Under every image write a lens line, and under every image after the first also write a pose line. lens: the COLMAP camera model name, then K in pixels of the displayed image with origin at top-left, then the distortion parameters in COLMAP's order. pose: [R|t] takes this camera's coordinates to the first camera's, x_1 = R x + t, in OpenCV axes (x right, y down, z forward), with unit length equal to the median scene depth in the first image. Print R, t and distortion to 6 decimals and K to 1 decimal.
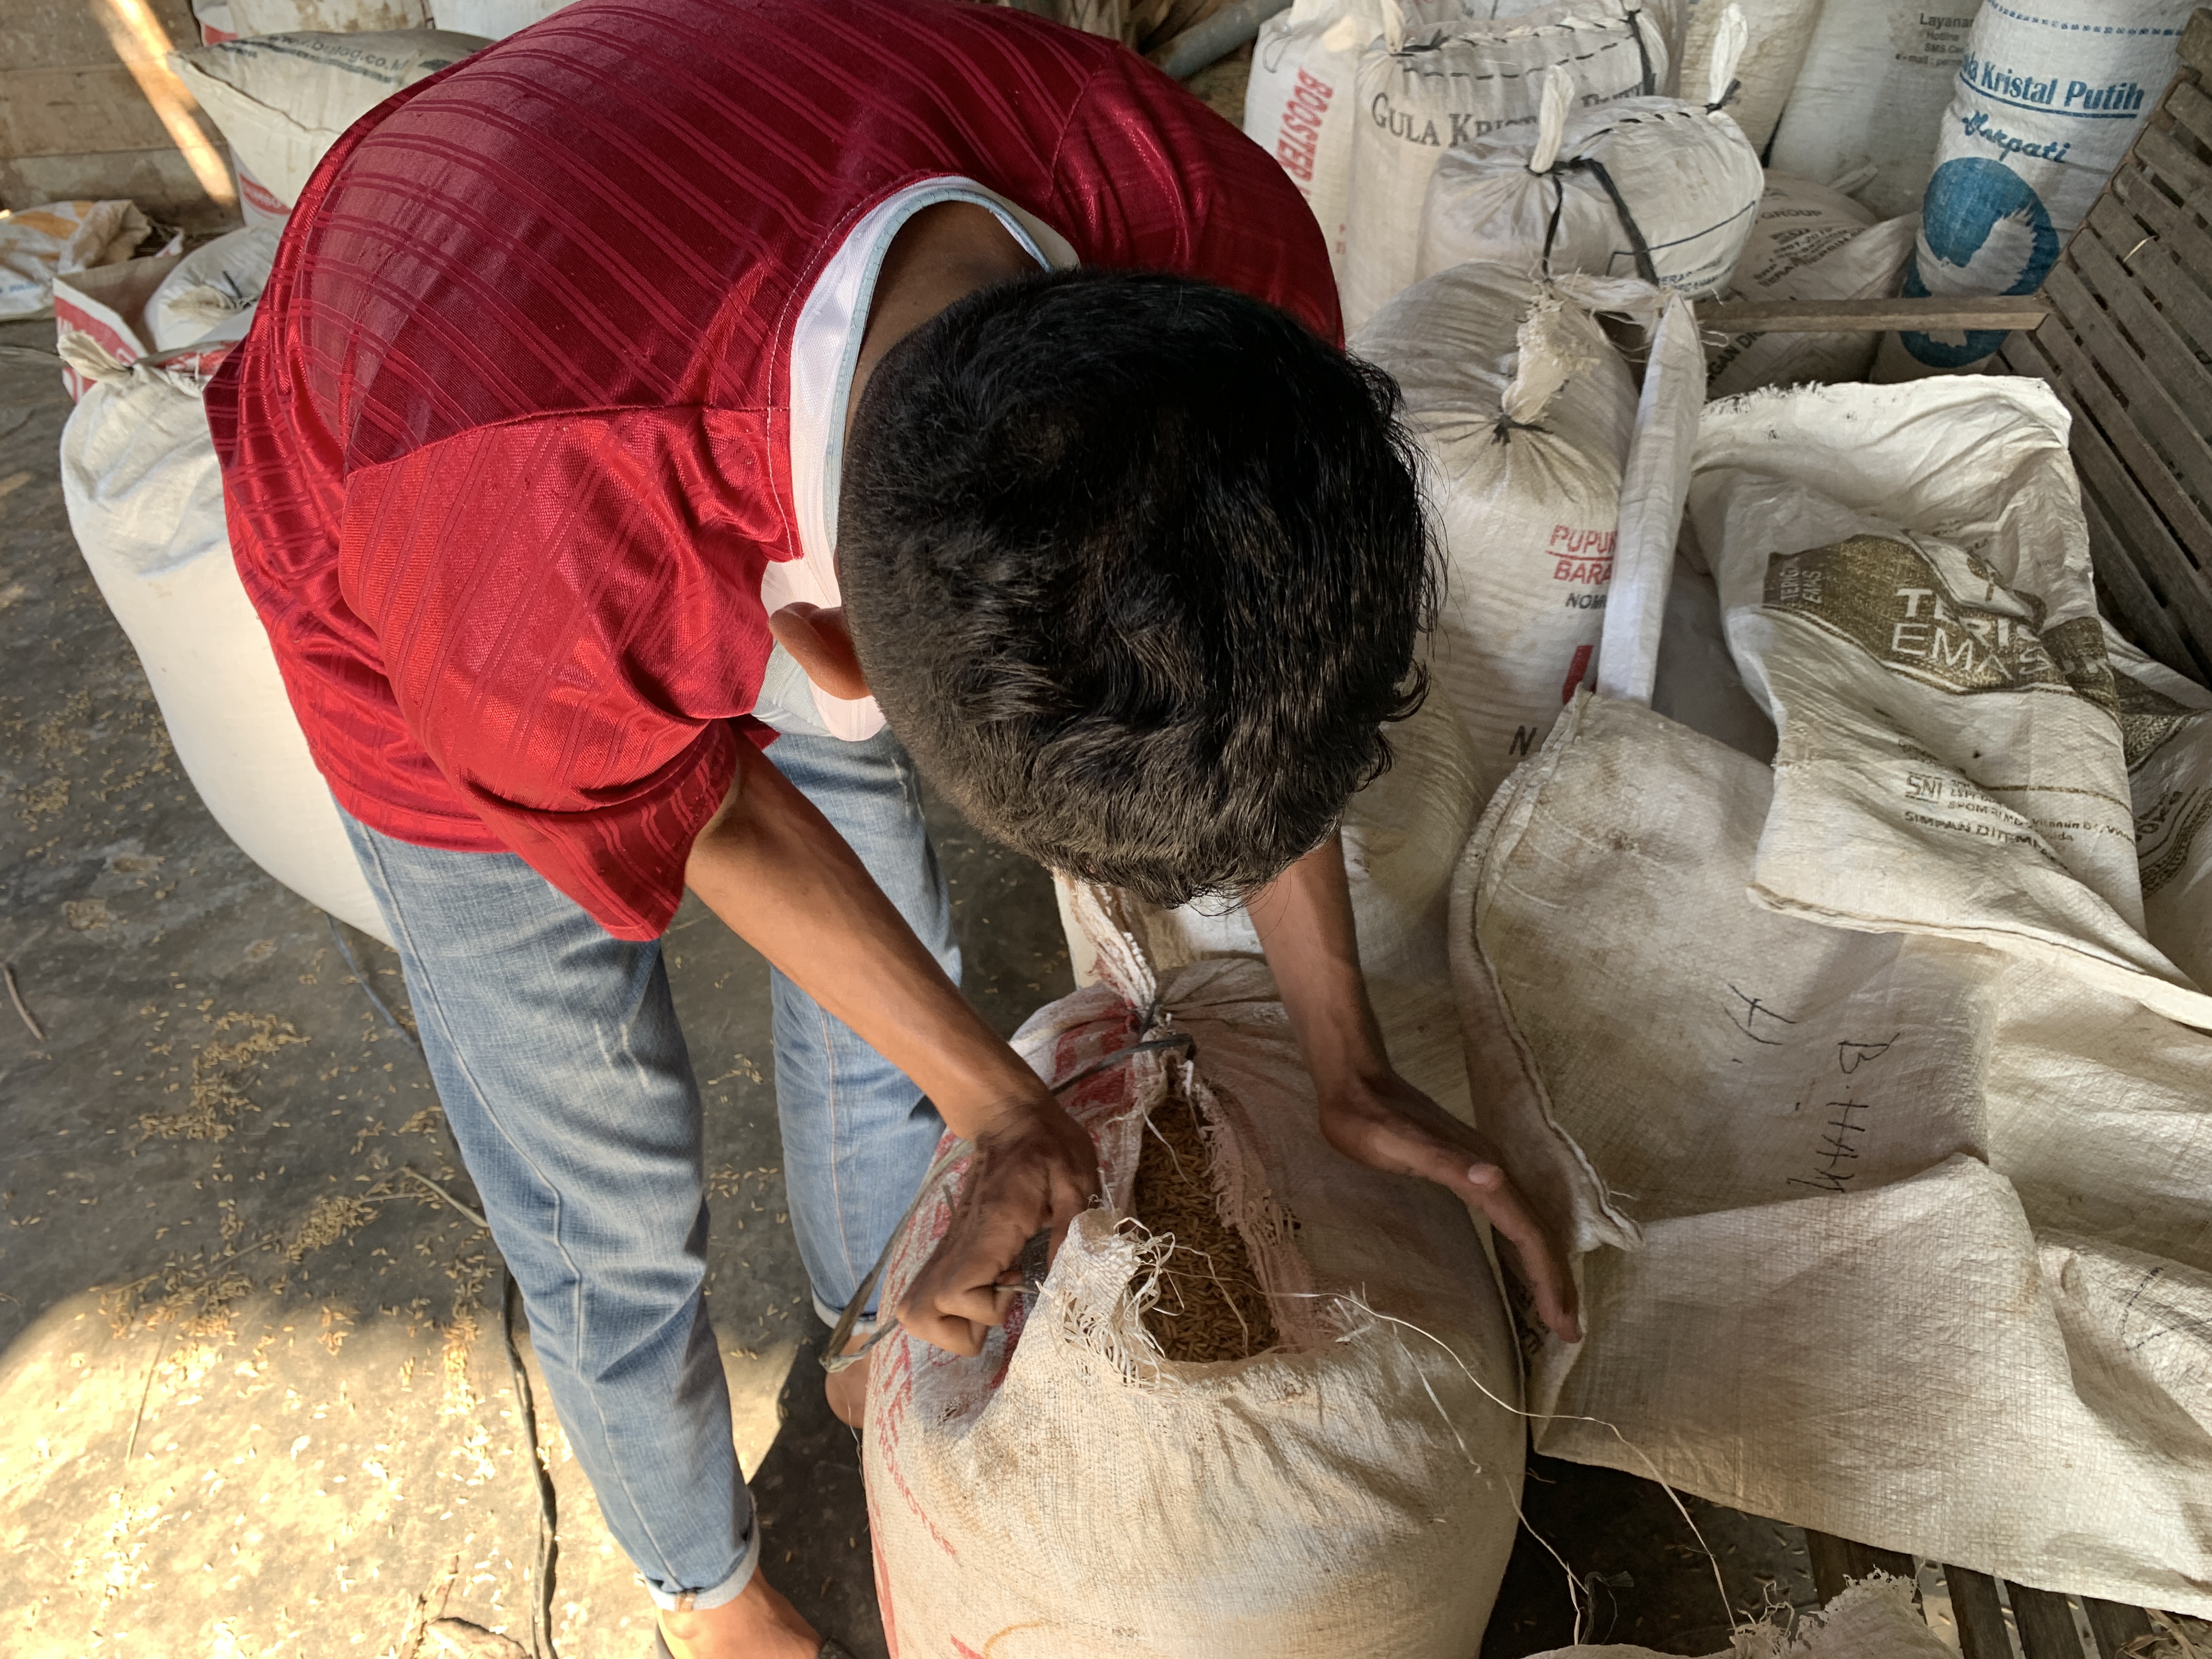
lens RADIAL K [[1738.4, 0, 1106.1], [0, 1738.4, 849.0], [0, 0, 1]] dist [0.026562, -0.024708]
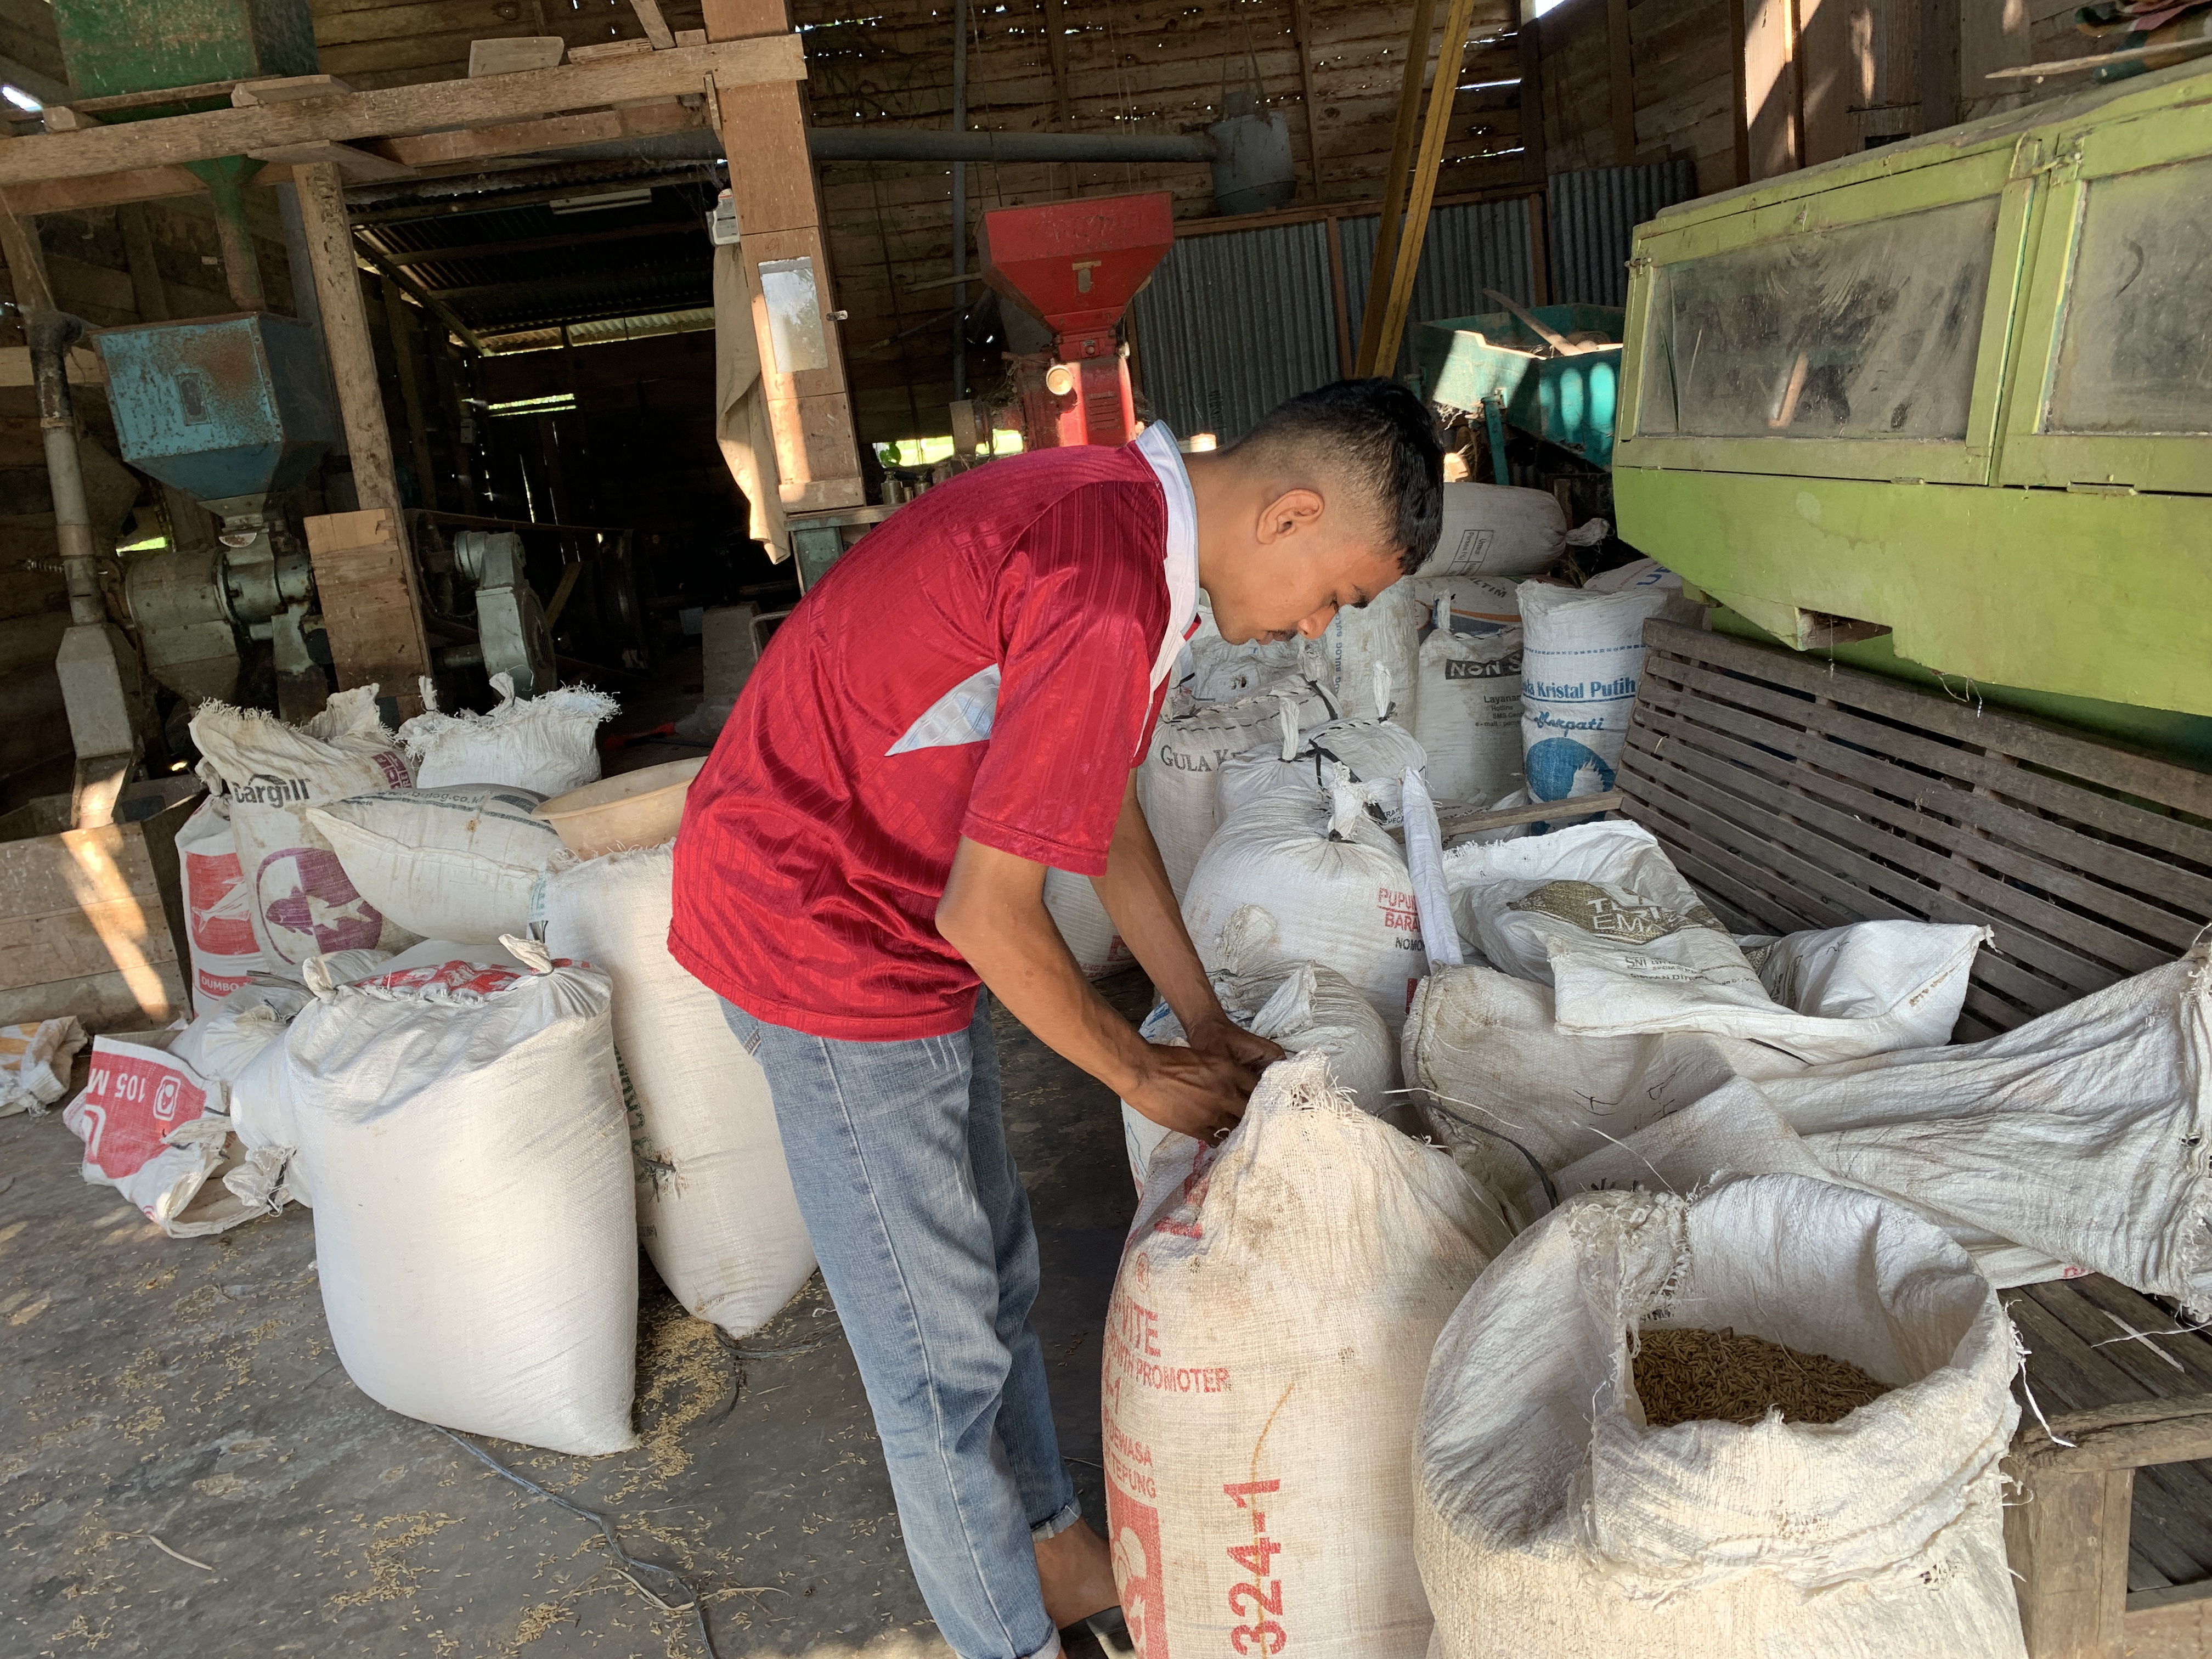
lens RADIAL K [[1738.4, 0, 1129.3], [0, 1738.4, 827.3], [0, 0, 1]] dist [0.026562, -0.024708]
pose [[0.971606, -0.120301, 0.203738, -0.183655], [0.199157, 0.880725, -0.429720, 0.259618], [-0.127742, 0.458094, 0.879677, -0.261821]]
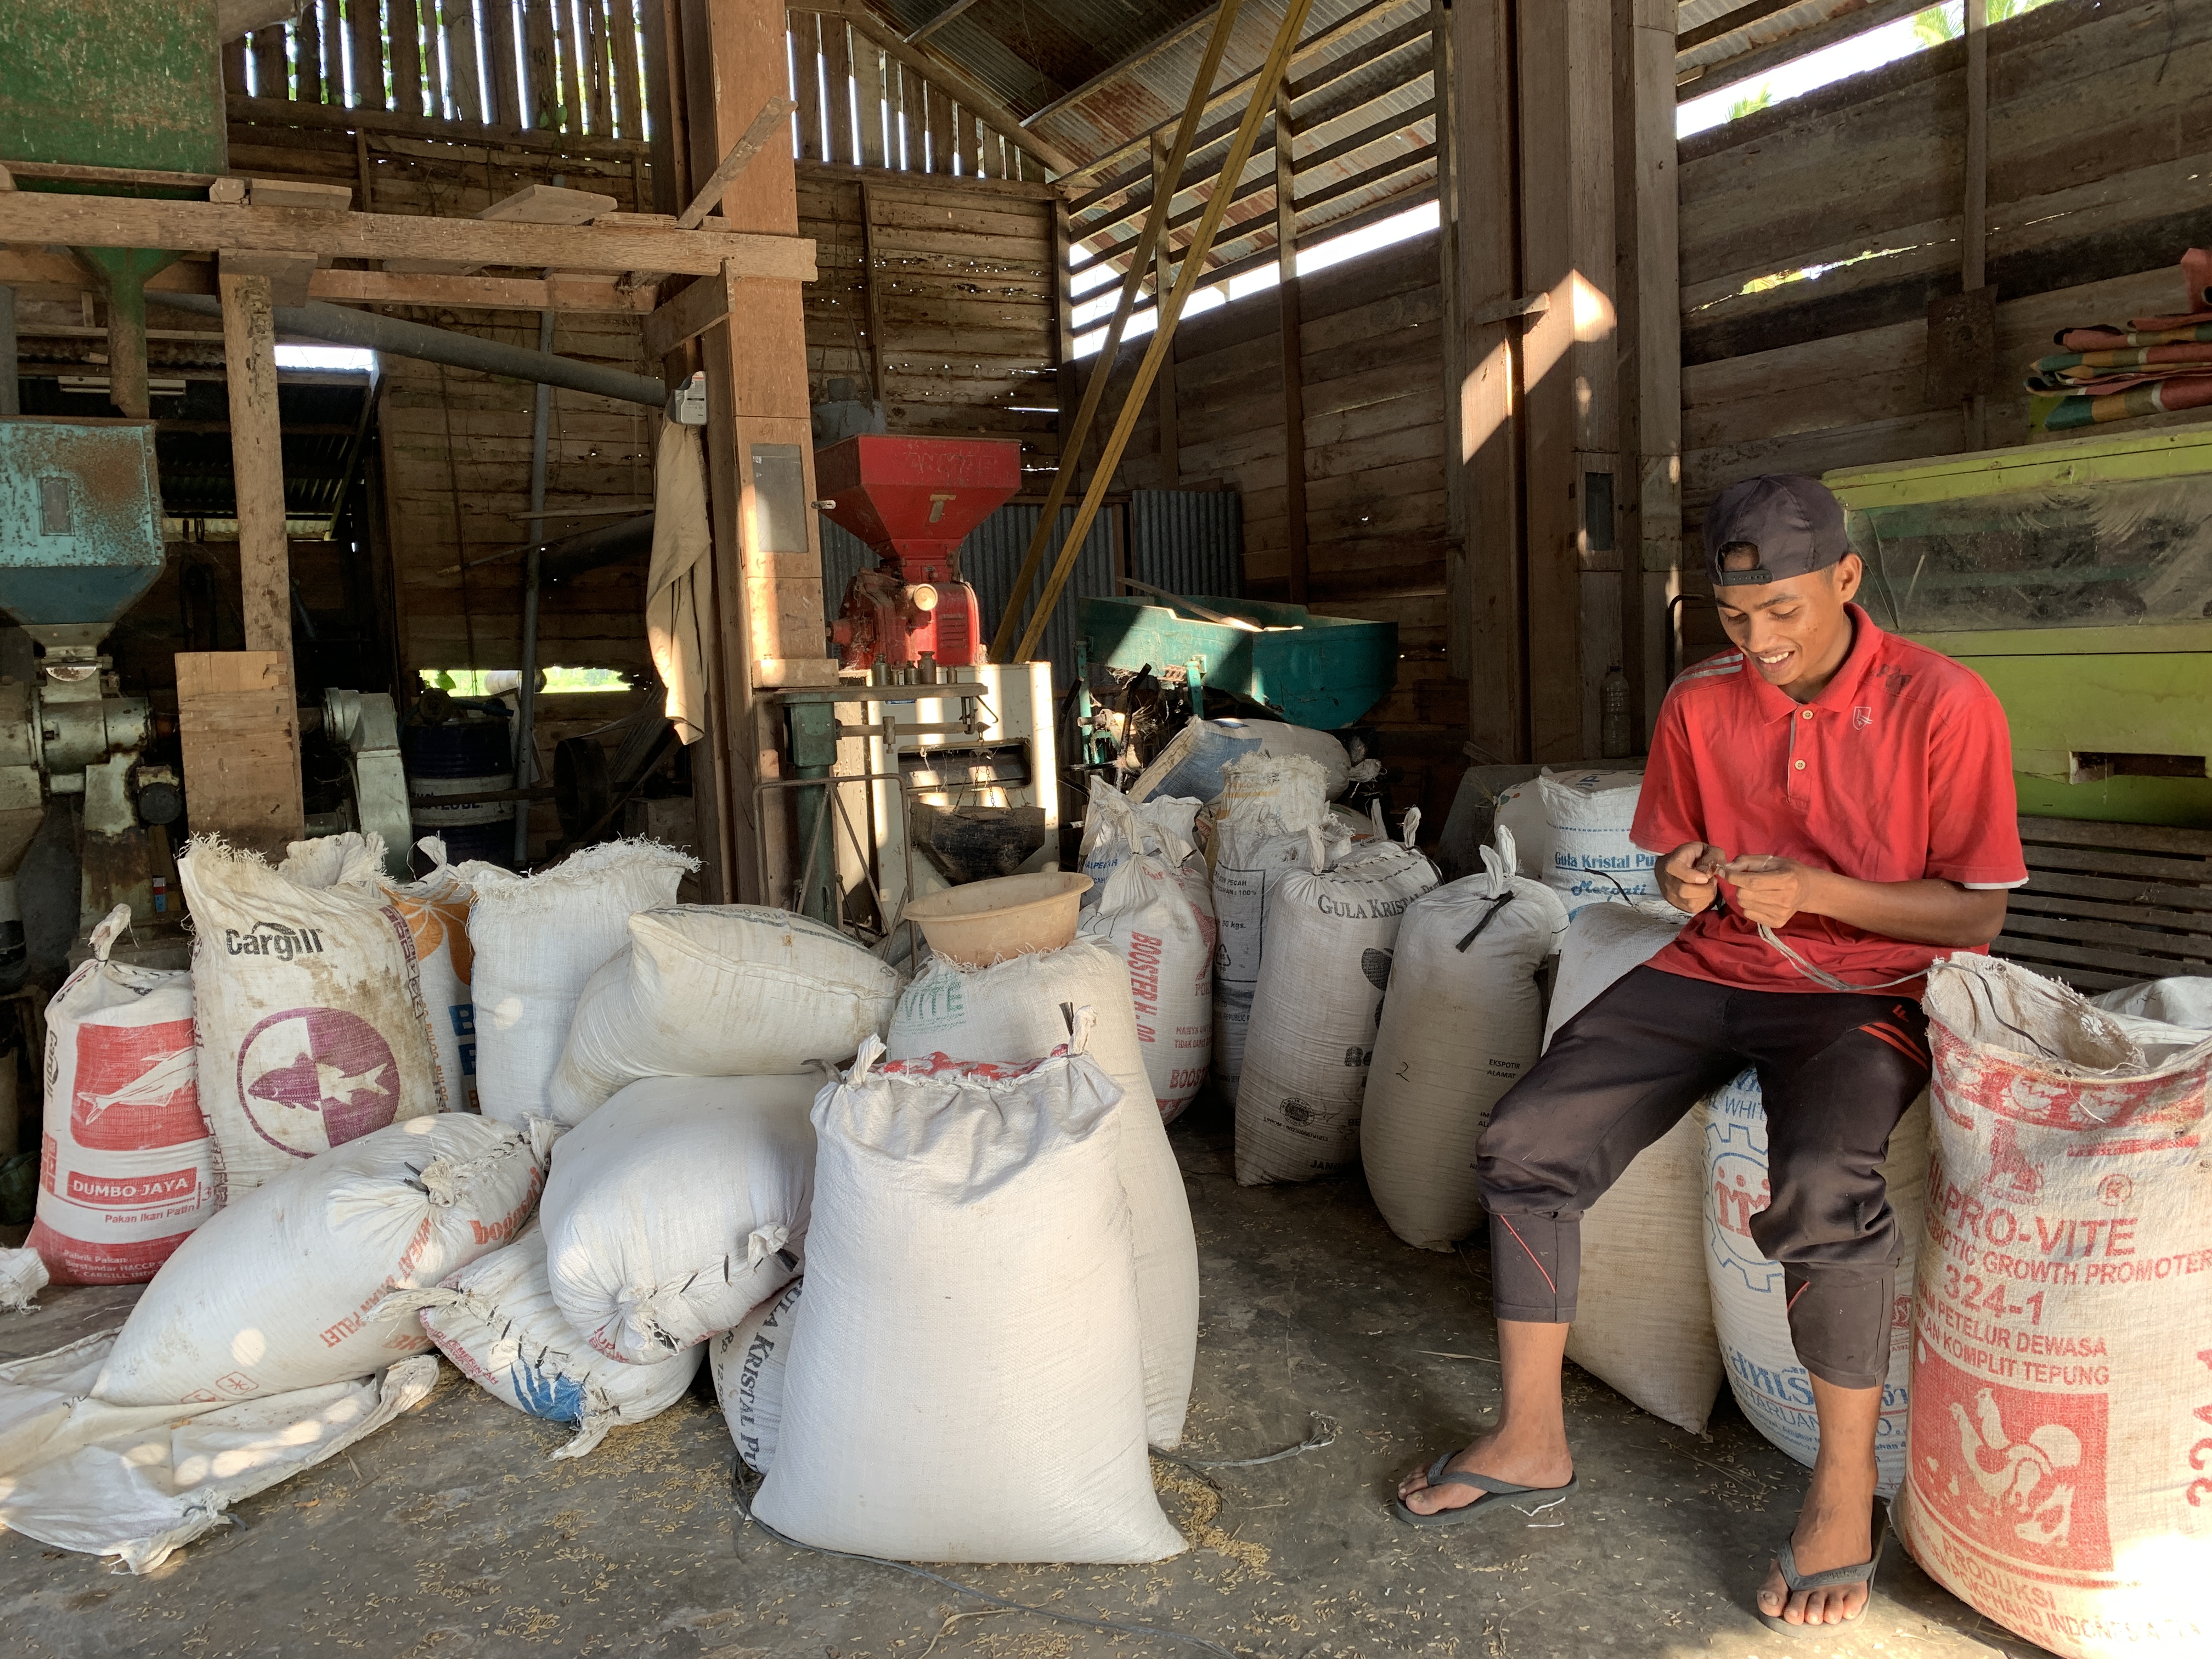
lens RADIAL K [[1738.4, 0, 1142.5], [0, 1738.4, 817.6], [0, 0, 1]] dist [0.026562, -0.024708]
pose [[0.805115, -0.034564, 0.592111, -0.936204], [0.374686, 0.803517, -0.462570, 0.193450], [-0.459783, 0.594277, 0.659875, -0.028599]]
